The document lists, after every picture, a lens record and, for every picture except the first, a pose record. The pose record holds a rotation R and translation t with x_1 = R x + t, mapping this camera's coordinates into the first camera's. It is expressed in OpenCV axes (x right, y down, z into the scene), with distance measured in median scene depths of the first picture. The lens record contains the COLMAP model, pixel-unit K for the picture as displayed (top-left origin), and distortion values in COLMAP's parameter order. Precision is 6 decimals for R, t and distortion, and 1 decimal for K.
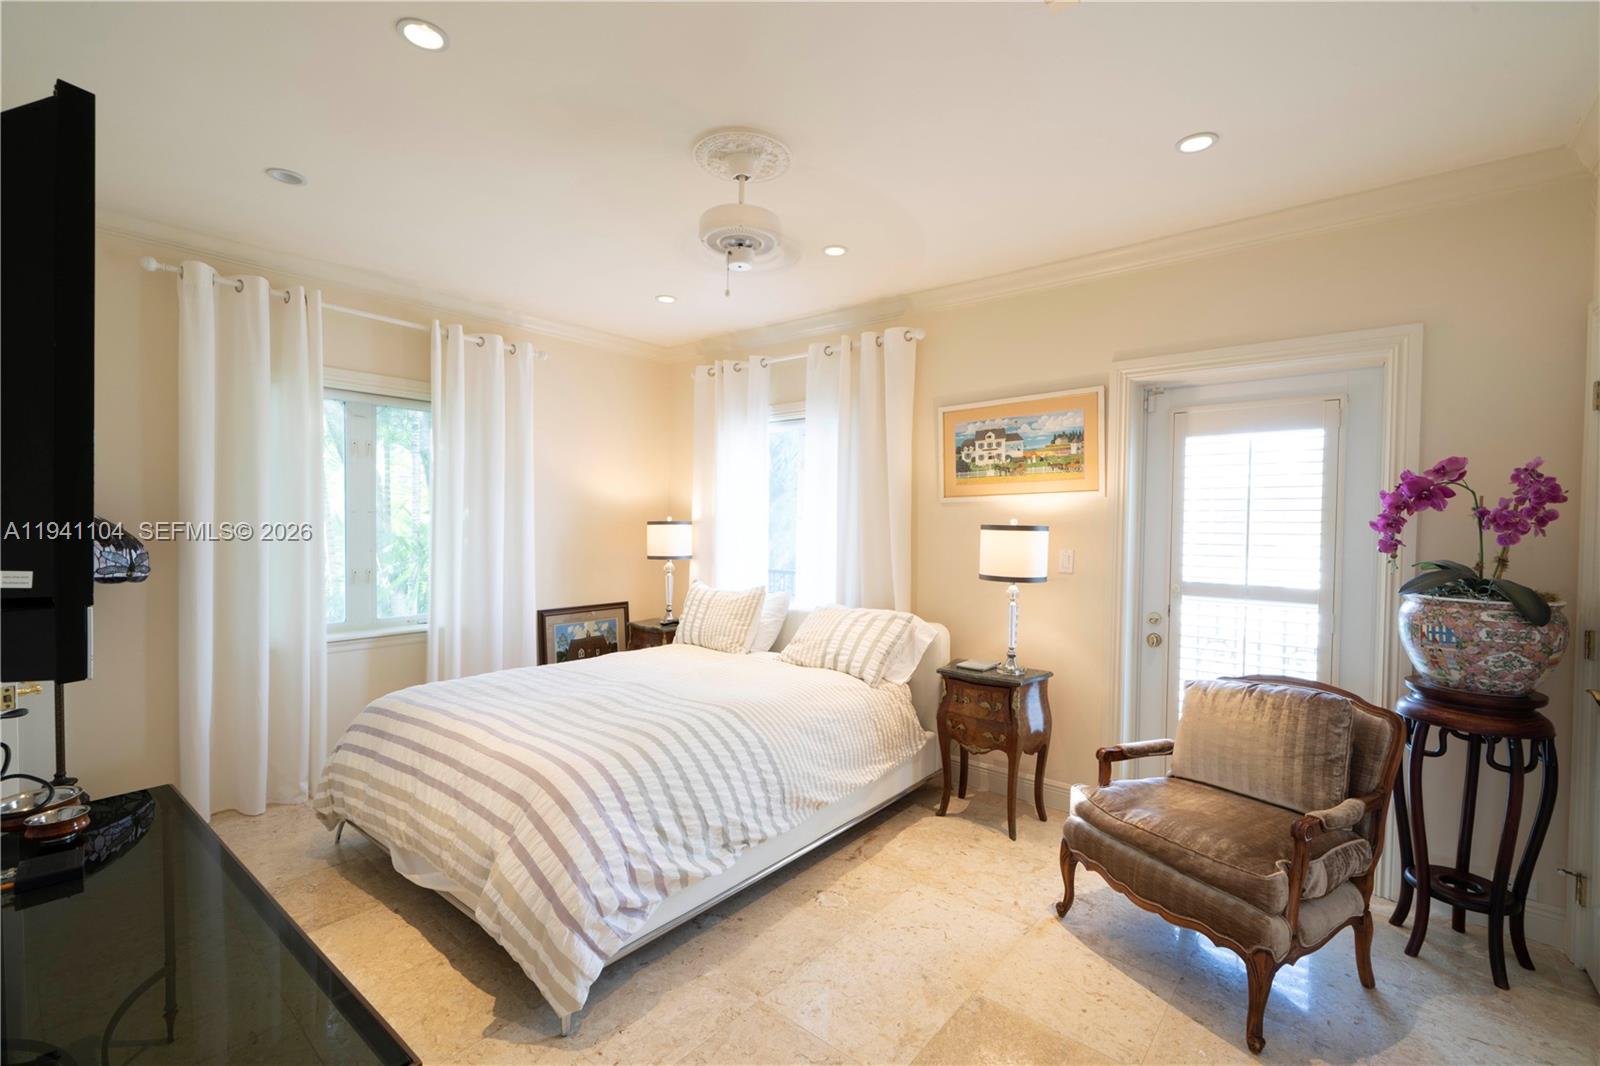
lens RADIAL K [[712.7, 0, 800.1], [0, 712.7, 530.0], [0, 0, 1]] dist [0.000775, 0.000013]
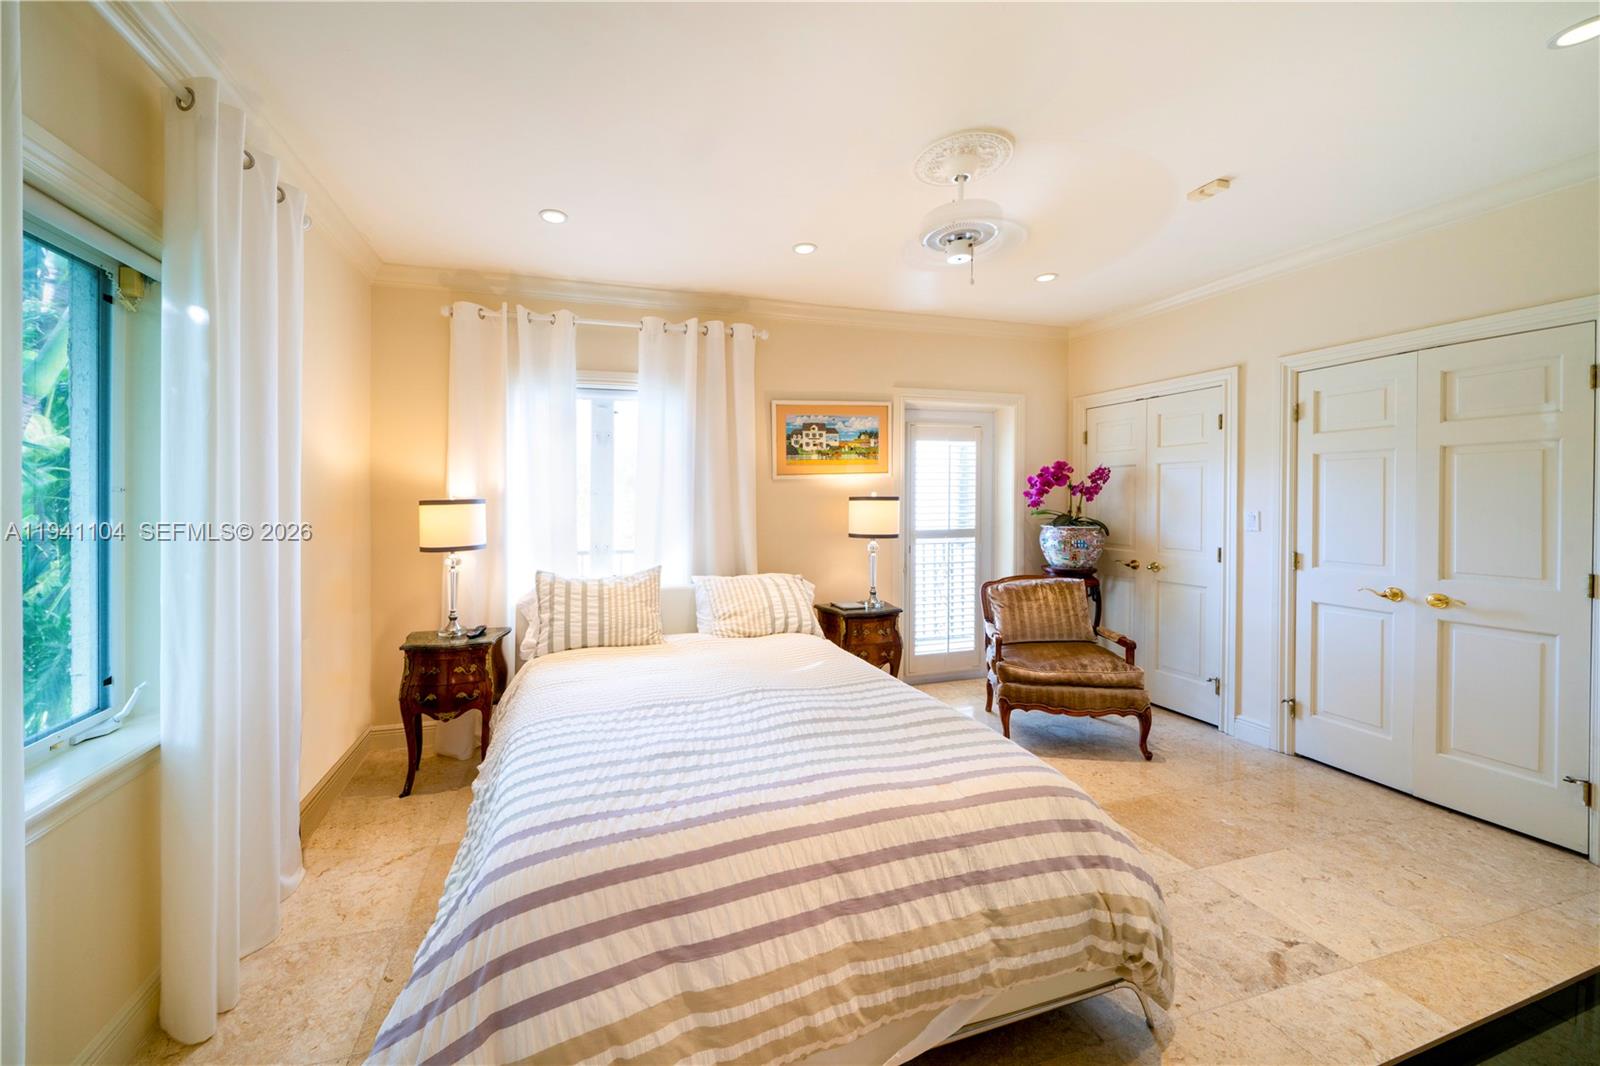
lens RADIAL K [[567.4, 0, 745.6], [0, 567.4, 498.9], [0, 0, 1]] dist [-0.001687, -0.000024]
pose [[0.563855, -0.016556, 0.825708, -0.658489], [0.021493, 0.999755, 0.005368, -0.012224], [-0.825594, 0.014720, 0.564072, 0.530226]]
